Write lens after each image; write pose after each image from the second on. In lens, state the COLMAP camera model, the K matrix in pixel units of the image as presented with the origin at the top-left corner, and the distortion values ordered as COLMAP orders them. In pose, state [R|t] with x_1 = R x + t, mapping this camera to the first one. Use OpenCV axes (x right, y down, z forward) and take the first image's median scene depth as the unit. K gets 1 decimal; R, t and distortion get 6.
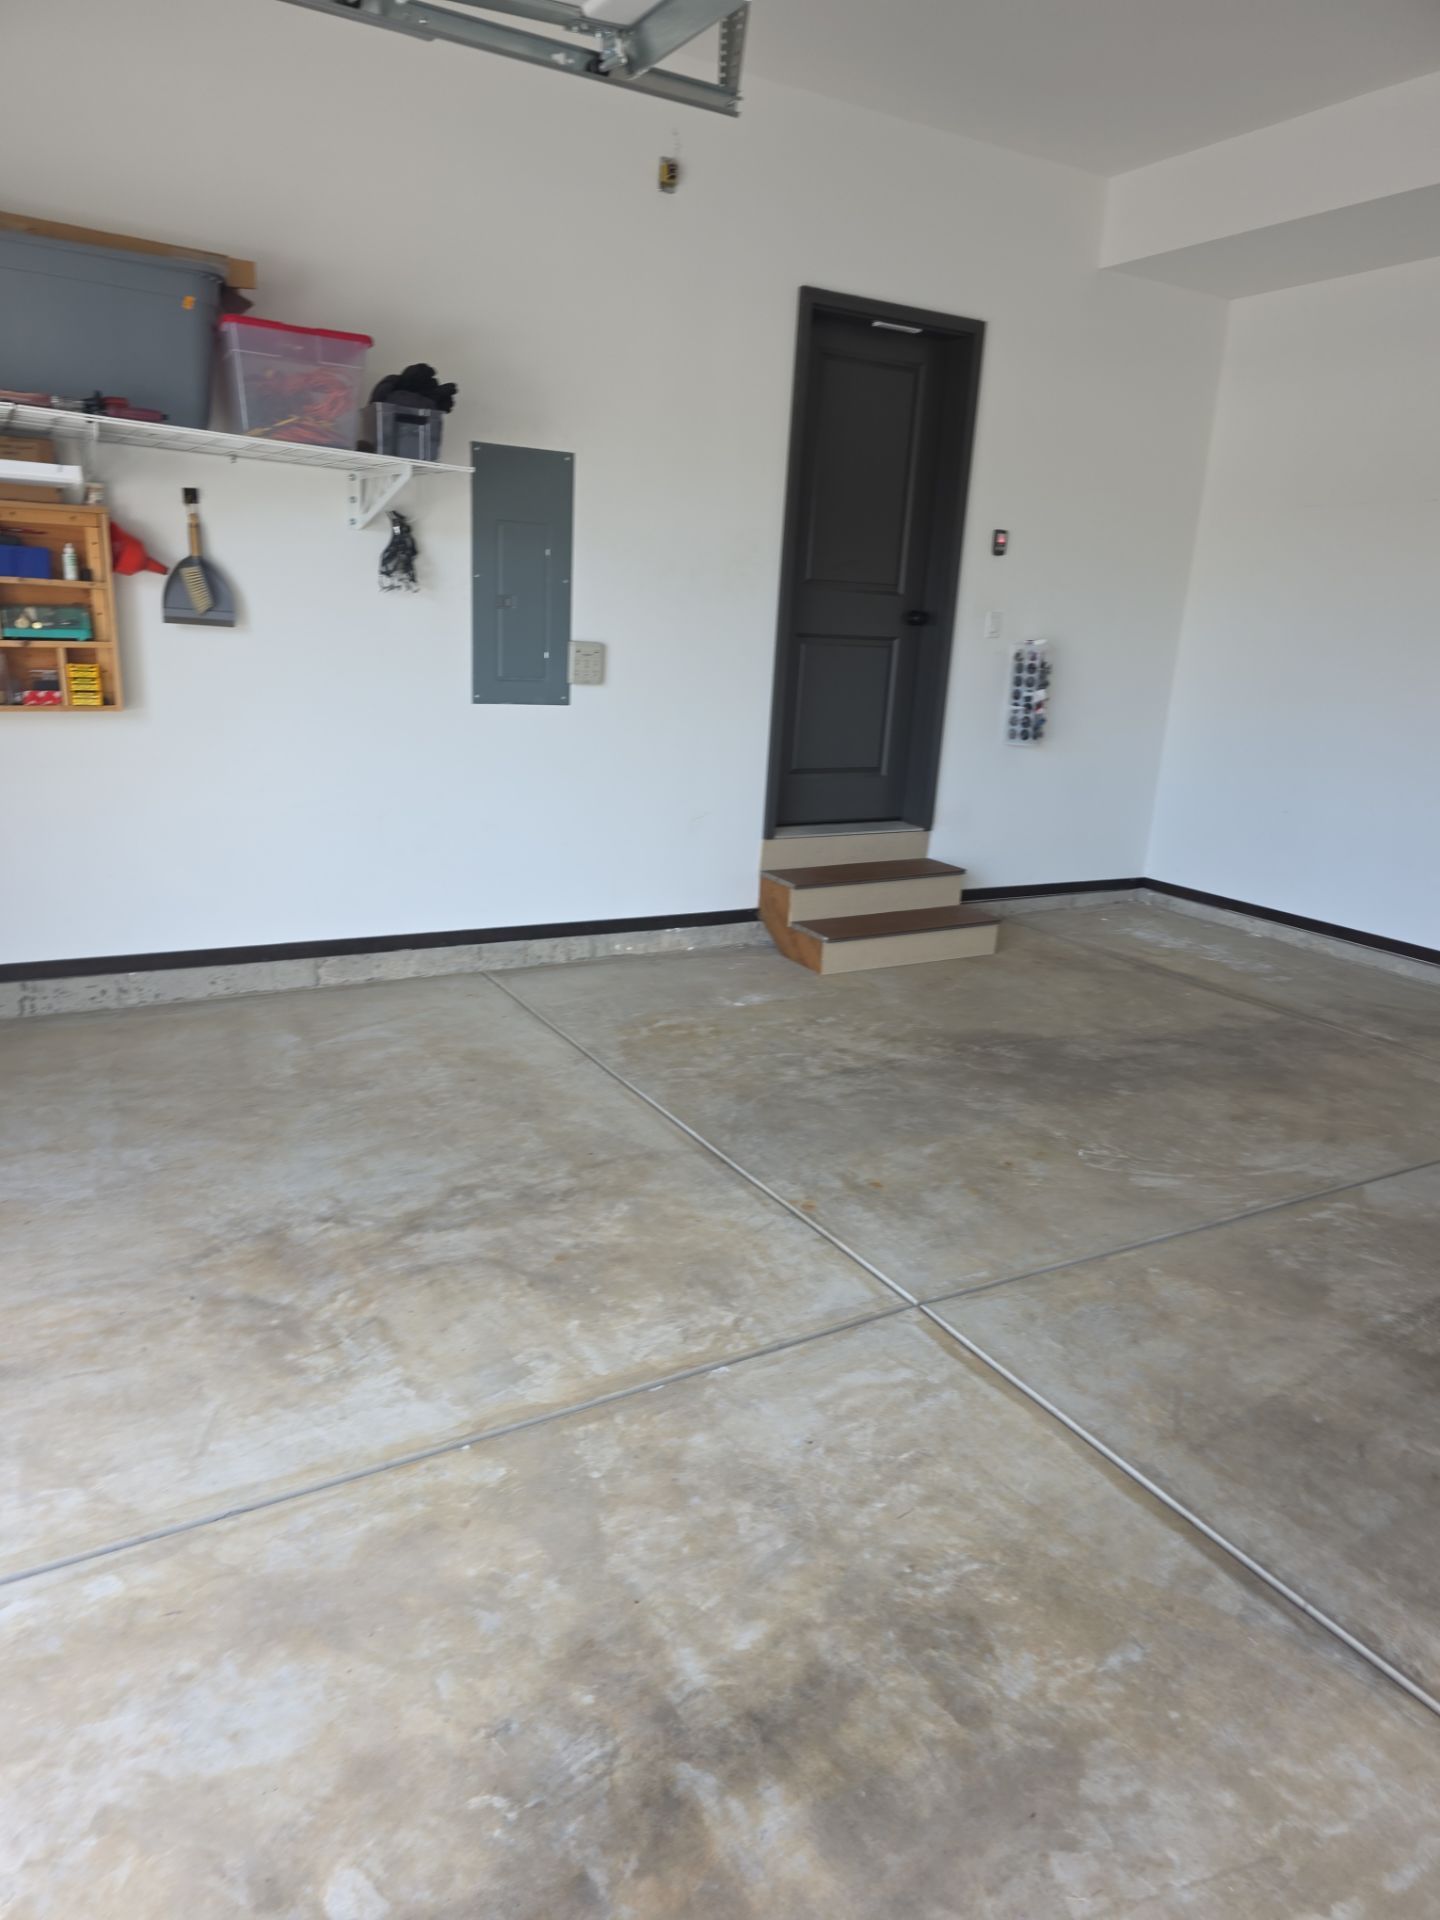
lens RADIAL K [[1284.7, 0, 724.5], [0, 1284.7, 955.9], [0, 0, 1]] dist [-0.000359, 0.000416]
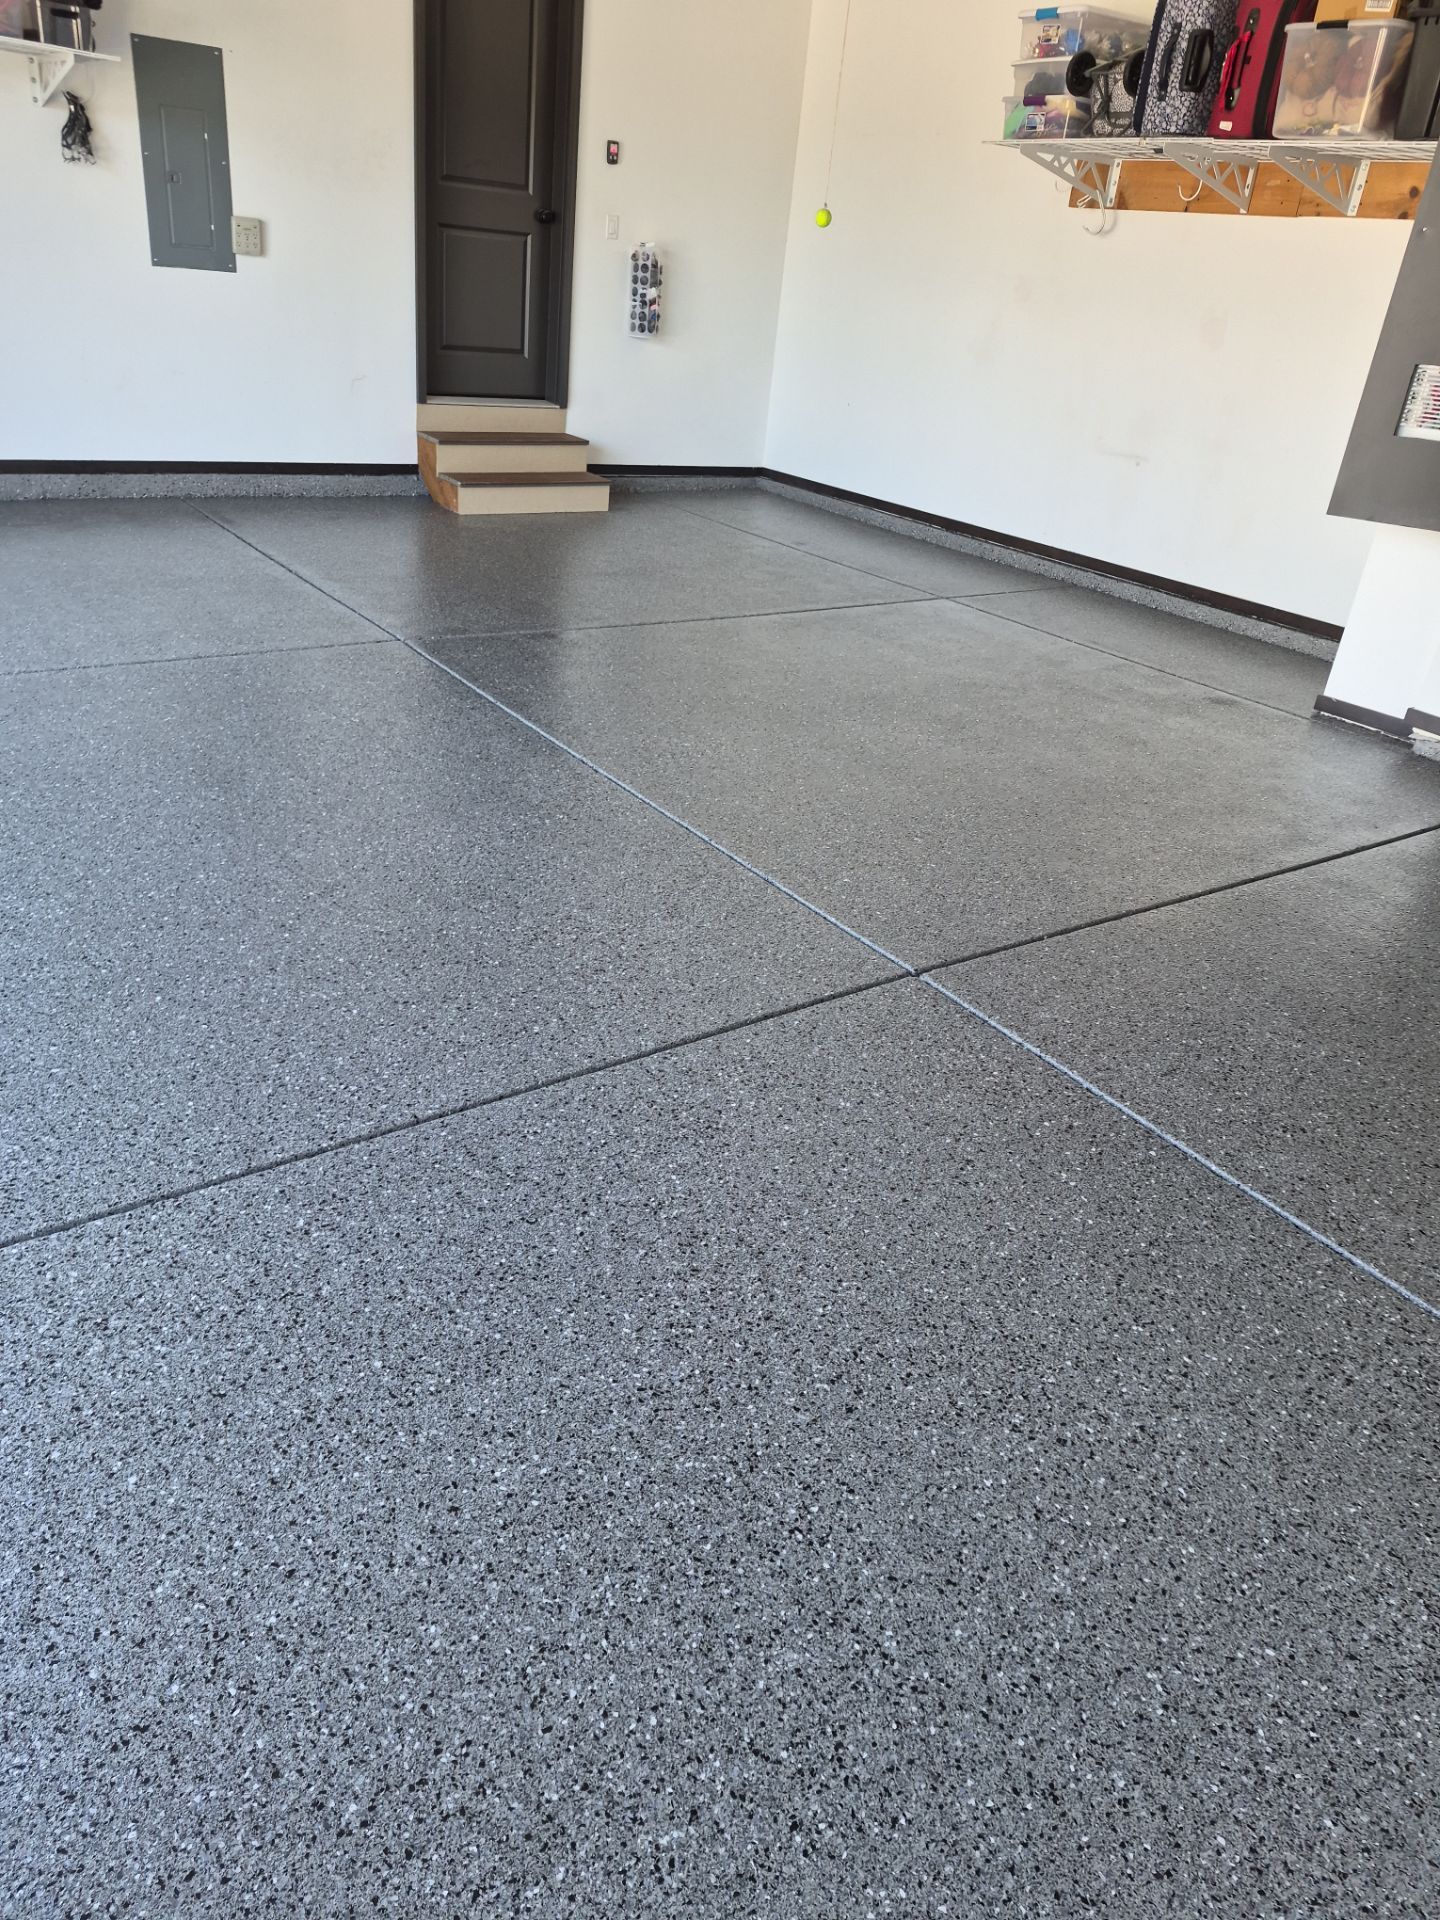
lens RADIAL K [[1315.4, 0, 714.5], [0, 1315.4, 967.2], [0, 0, 1]] dist [-0.001084, -0.009404]
pose [[0.995175, -0.002395, 0.098088, 0.186877], [-0.020597, 0.972327, 0.232714, 0.135142], [-0.095931, -0.233612, 0.967586, -0.384516]]
